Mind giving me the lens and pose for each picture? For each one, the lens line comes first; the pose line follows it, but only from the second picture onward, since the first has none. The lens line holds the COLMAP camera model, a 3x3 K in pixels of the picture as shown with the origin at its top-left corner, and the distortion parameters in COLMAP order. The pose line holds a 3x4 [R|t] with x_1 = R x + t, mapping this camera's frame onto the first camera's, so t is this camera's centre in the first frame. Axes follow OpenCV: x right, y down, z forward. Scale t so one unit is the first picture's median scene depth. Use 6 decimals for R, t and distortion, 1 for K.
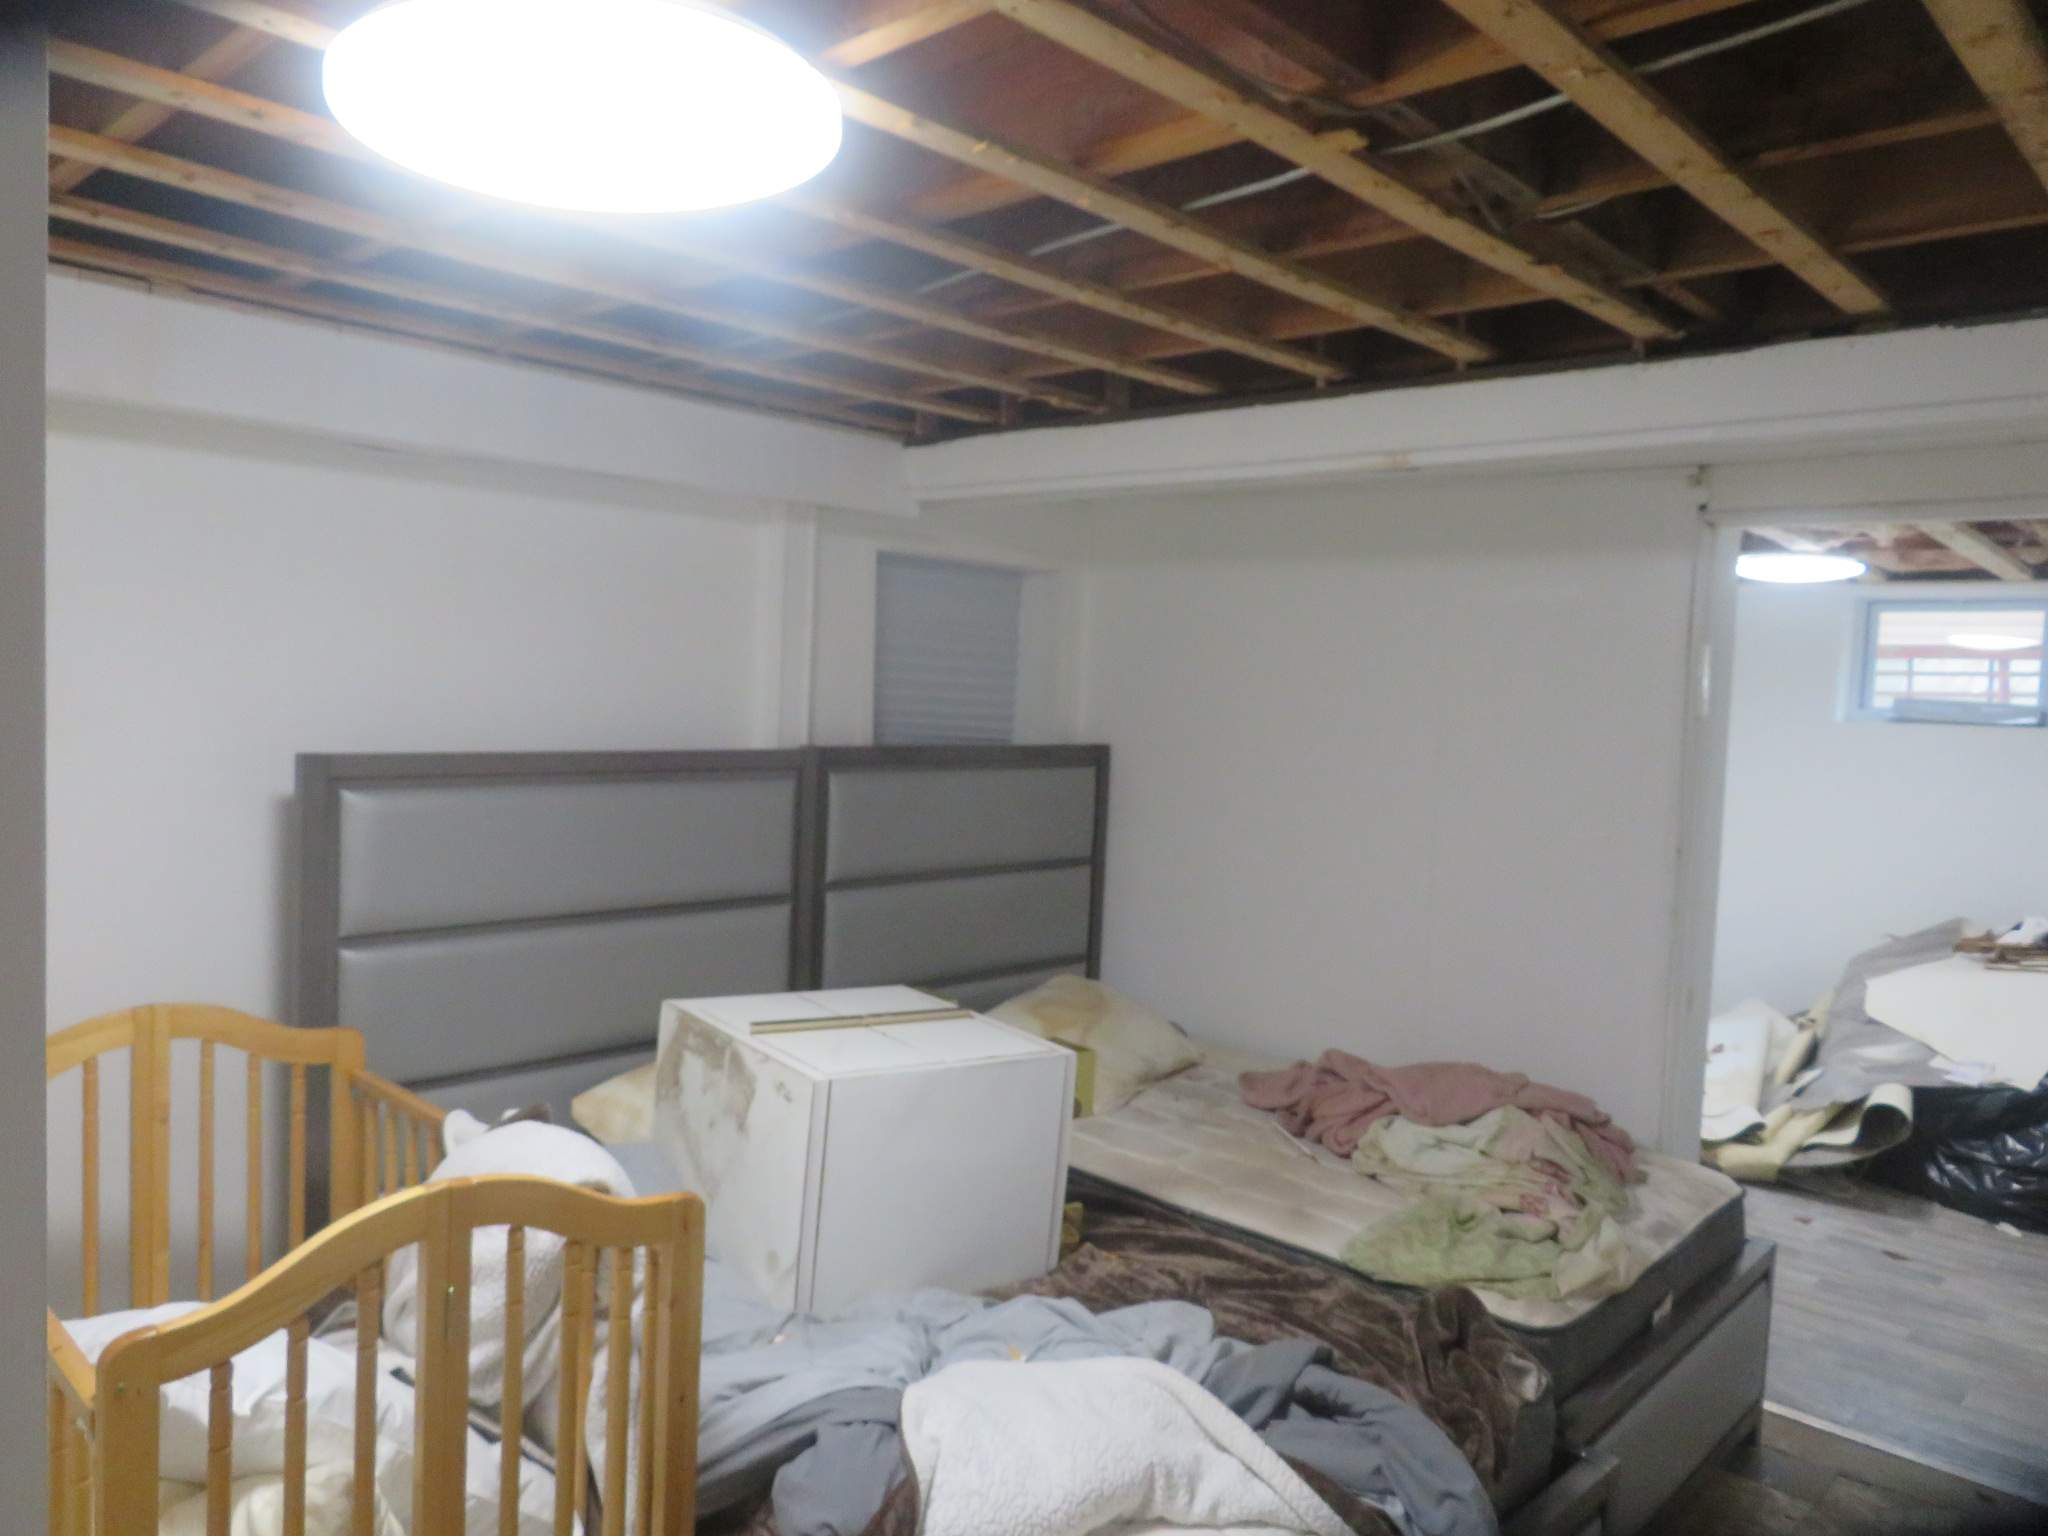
lens RADIAL K [[1468.8, 0, 1024.0], [0, 1468.8, 768.0], [0, 0, 1]] dist [-0.013442, 0.003376]
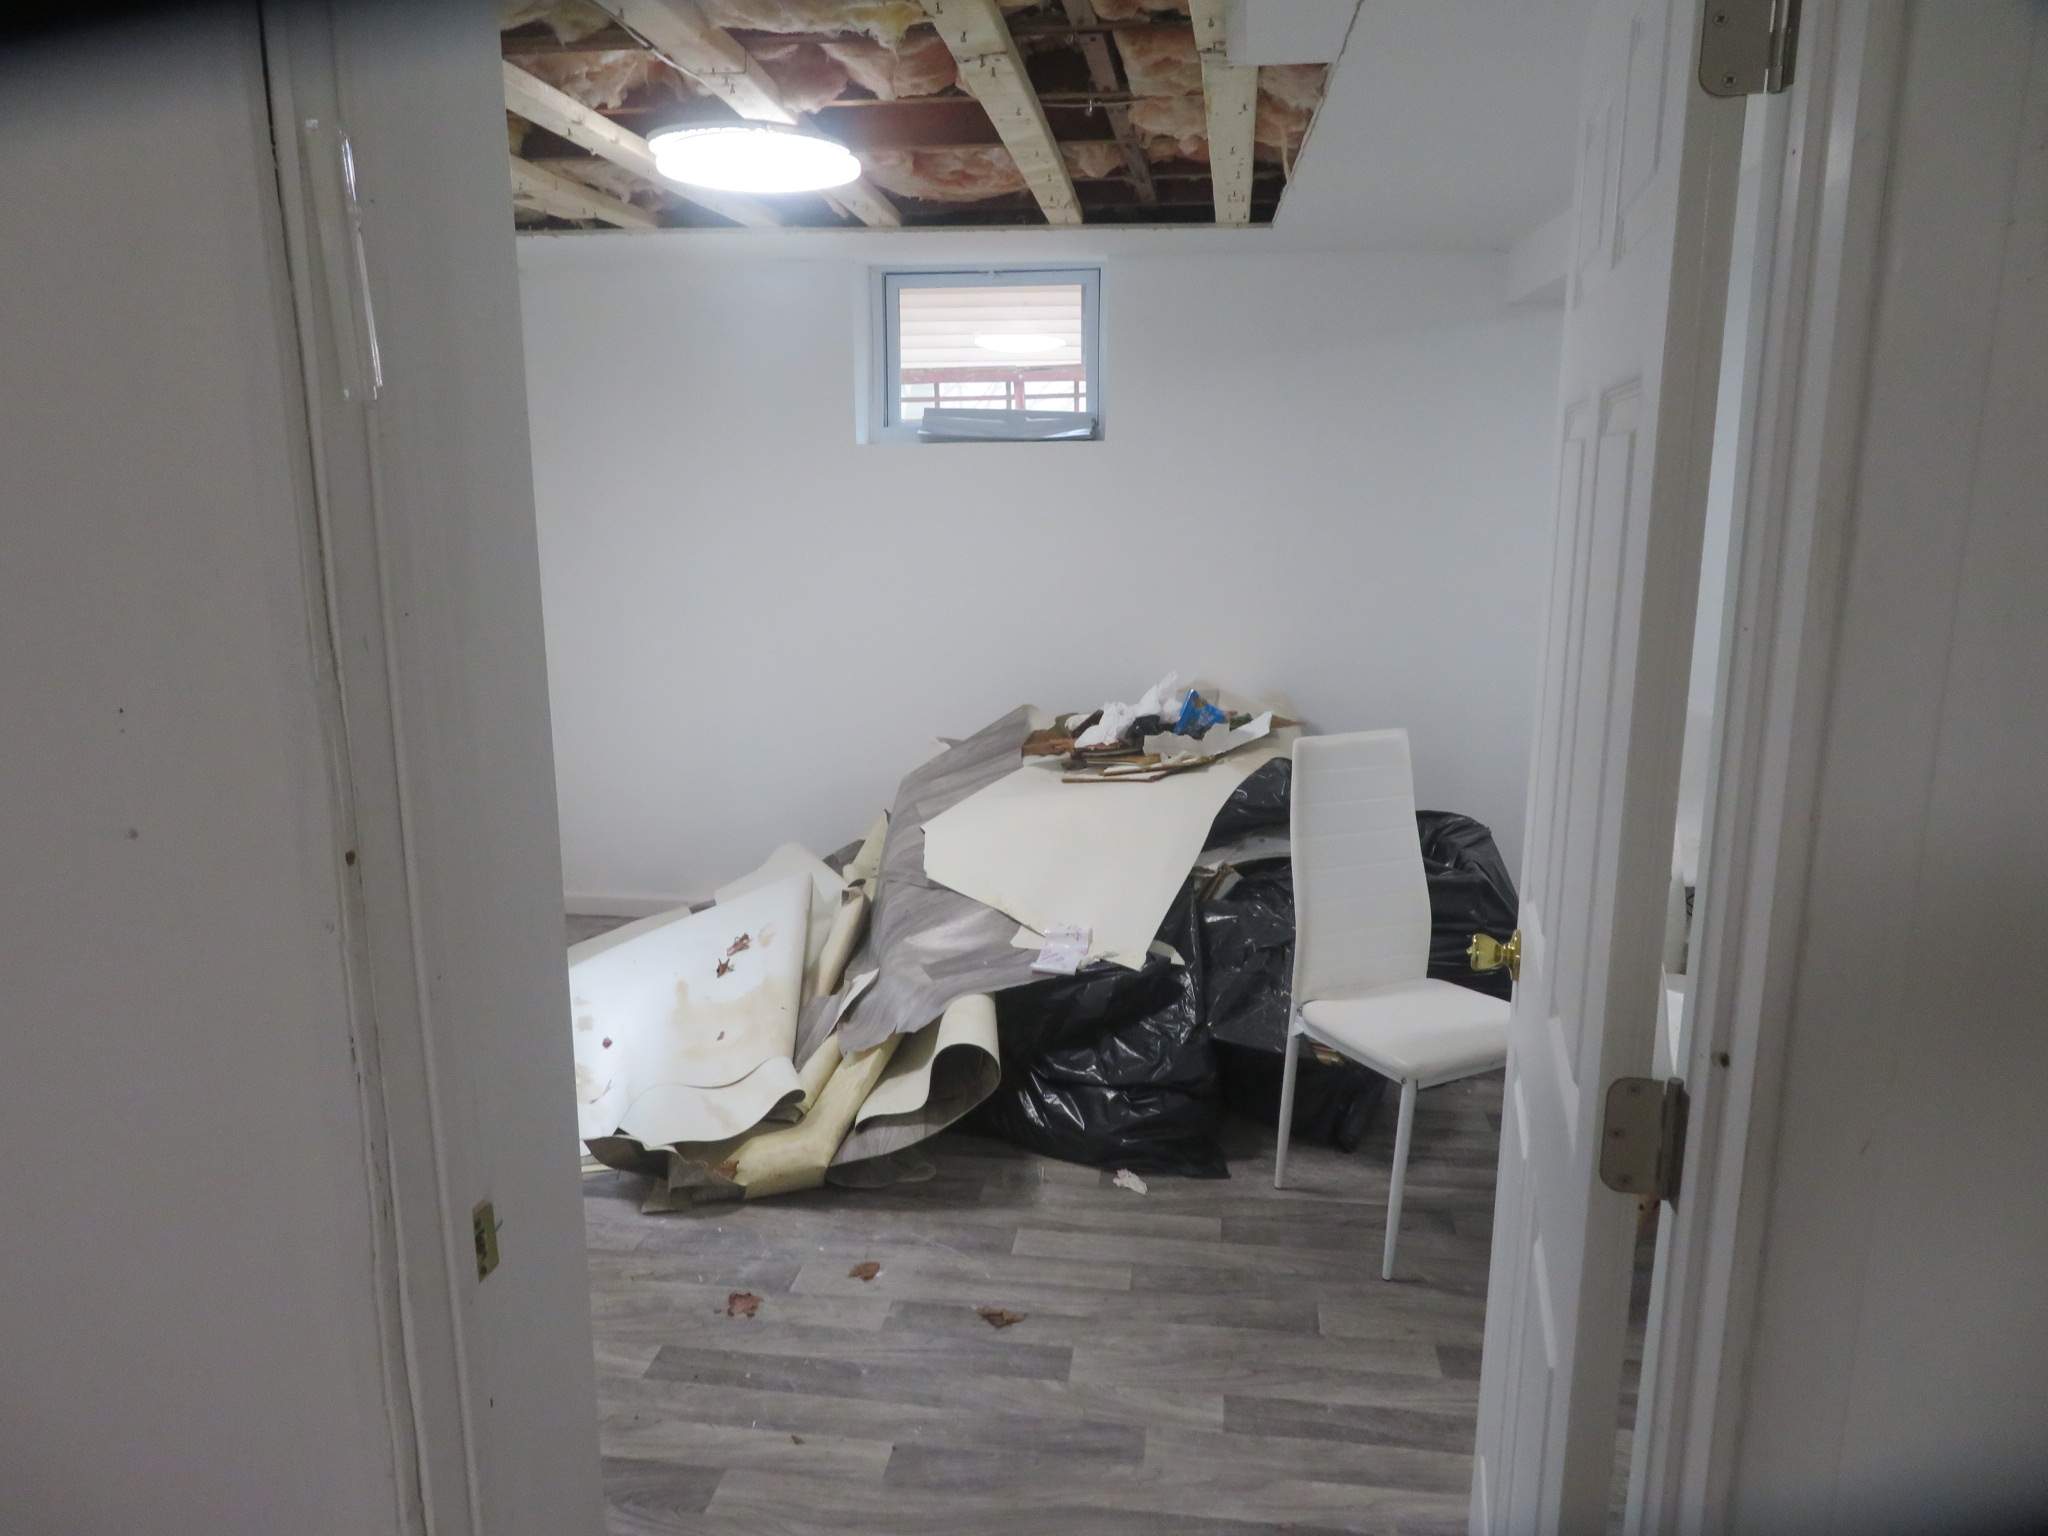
lens RADIAL K [[1468.8, 0, 1024.0], [0, 1468.8, 768.0], [0, 0, 1]] dist [-0.013442, 0.003376]
pose [[0.823469, -0.159344, 0.544527, 0.362266], [0.066954, 0.980338, 0.185622, -0.008113], [-0.563397, -0.116396, 0.817946, 0.611501]]
